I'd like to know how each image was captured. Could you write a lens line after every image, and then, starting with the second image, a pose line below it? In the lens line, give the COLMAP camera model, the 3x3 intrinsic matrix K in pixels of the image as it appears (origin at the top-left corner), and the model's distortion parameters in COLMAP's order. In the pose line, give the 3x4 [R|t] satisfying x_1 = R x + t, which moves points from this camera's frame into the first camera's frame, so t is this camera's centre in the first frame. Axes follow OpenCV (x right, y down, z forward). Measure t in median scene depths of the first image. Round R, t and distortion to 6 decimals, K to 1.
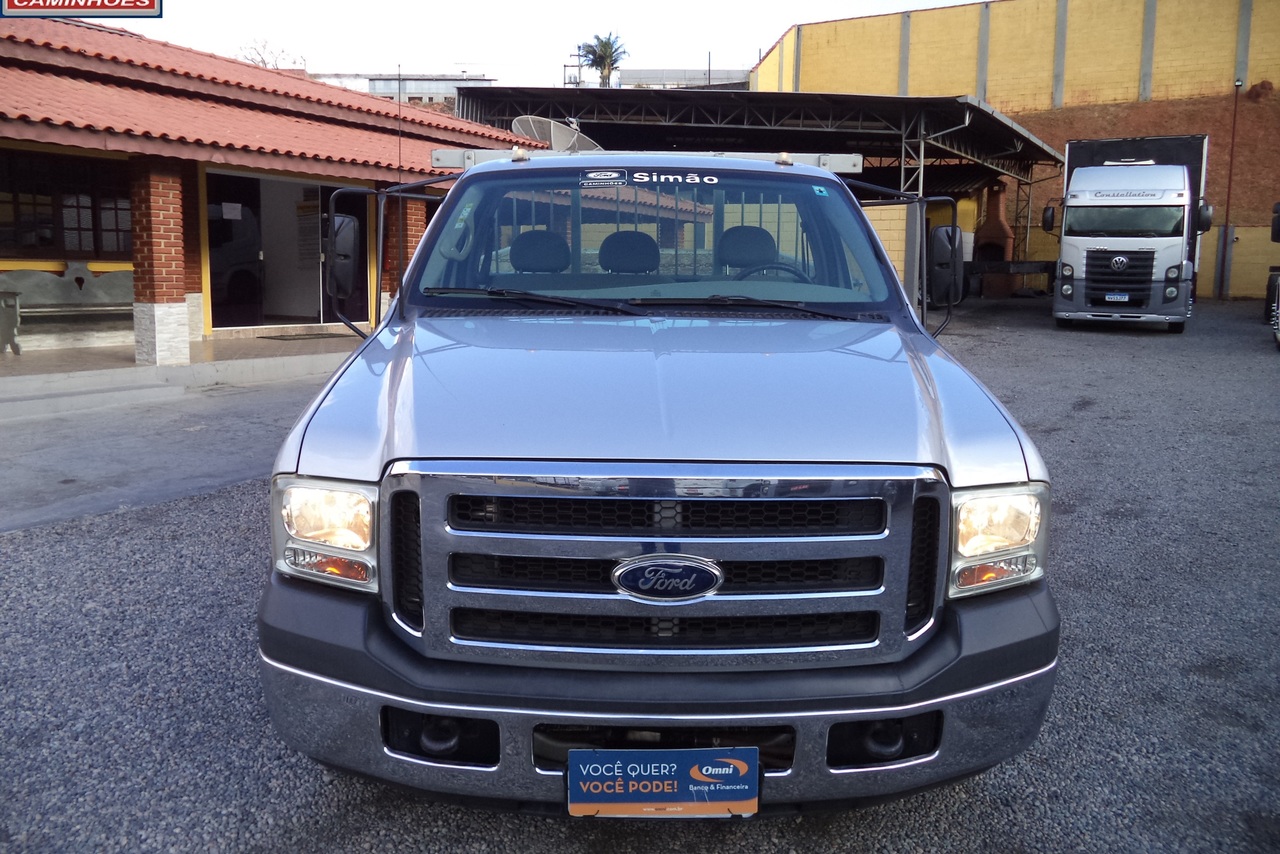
lens RADIAL K [[1103.9, 0, 635.3], [0, 1103.9, 431.6], [0, 0, 1]] dist [-0.046012, -0.003518]
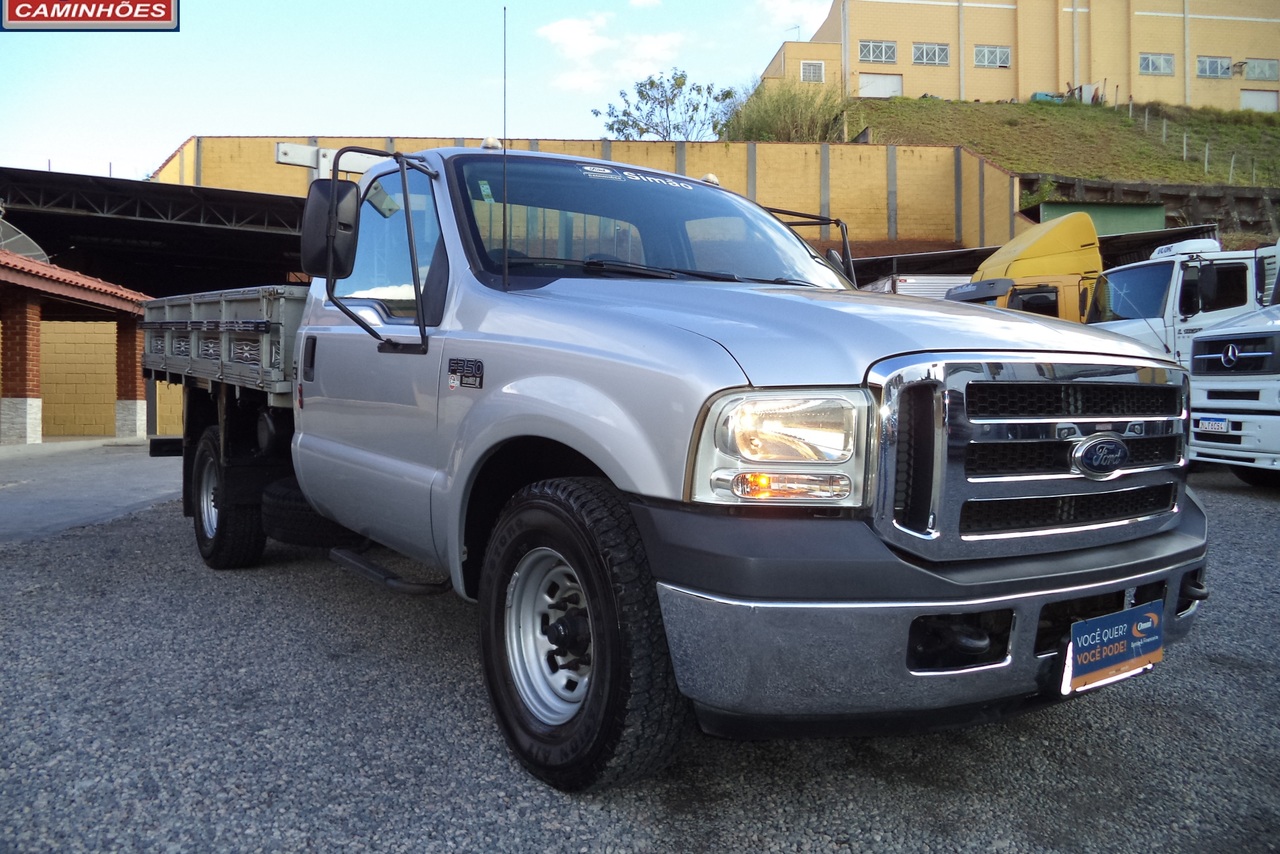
lens RADIAL K [[1103.9, 0, 633.7], [0, 1103.9, 422.3], [0, 0, 1]] dist [-0.046012, -0.003518]
pose [[0.790093, -0.012459, 0.612861, -1.003729], [0.102479, 0.988408, -0.112021, 0.170897], [-0.604360, 0.151312, 0.782210, 0.402405]]
